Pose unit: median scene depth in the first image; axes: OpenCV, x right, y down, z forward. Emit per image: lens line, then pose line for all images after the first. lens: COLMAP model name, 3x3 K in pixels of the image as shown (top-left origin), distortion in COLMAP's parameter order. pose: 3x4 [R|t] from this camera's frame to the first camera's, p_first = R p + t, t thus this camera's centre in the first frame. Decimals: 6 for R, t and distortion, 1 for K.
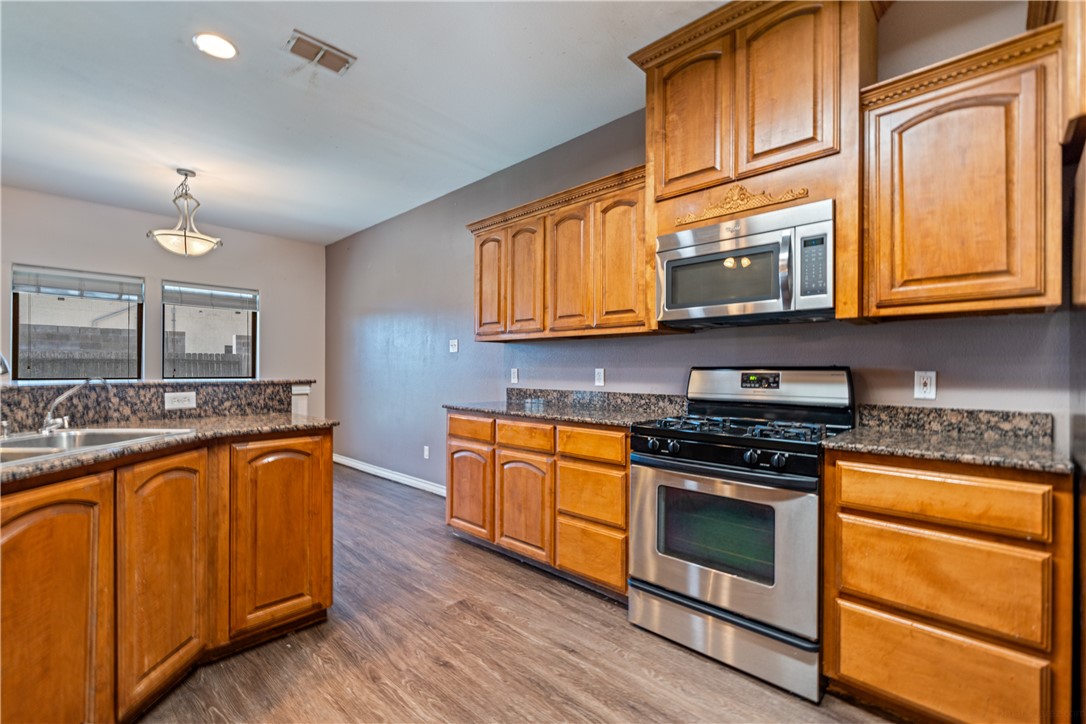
lens RADIAL K [[476.3, 0, 542.9], [0, 476.3, 367.2], [0, 0, 1]] dist [0.002308, 0.000133]
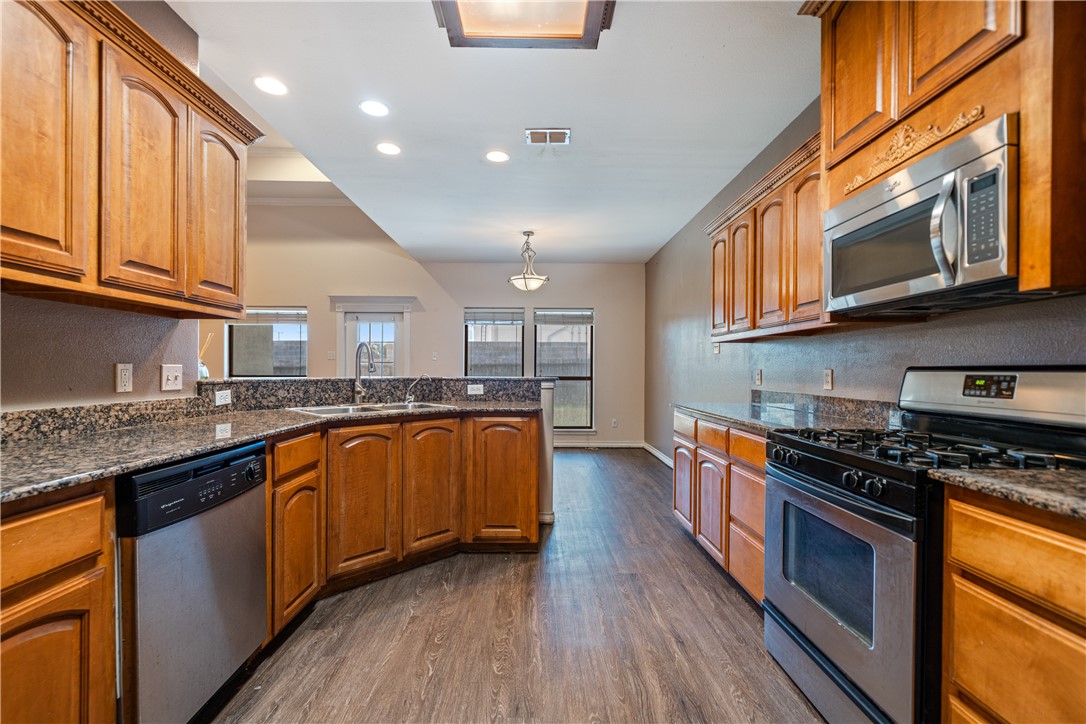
lens RADIAL K [[476.3, 0, 542.9], [0, 476.3, 367.2], [0, 0, 1]] dist [0.002308, 0.000133]
pose [[0.693282, -0.004460, -0.720653, 0.580970], [0.002178, 0.999989, -0.004093, 0.002577], [0.720663, 0.001268, 0.693284, 0.064808]]
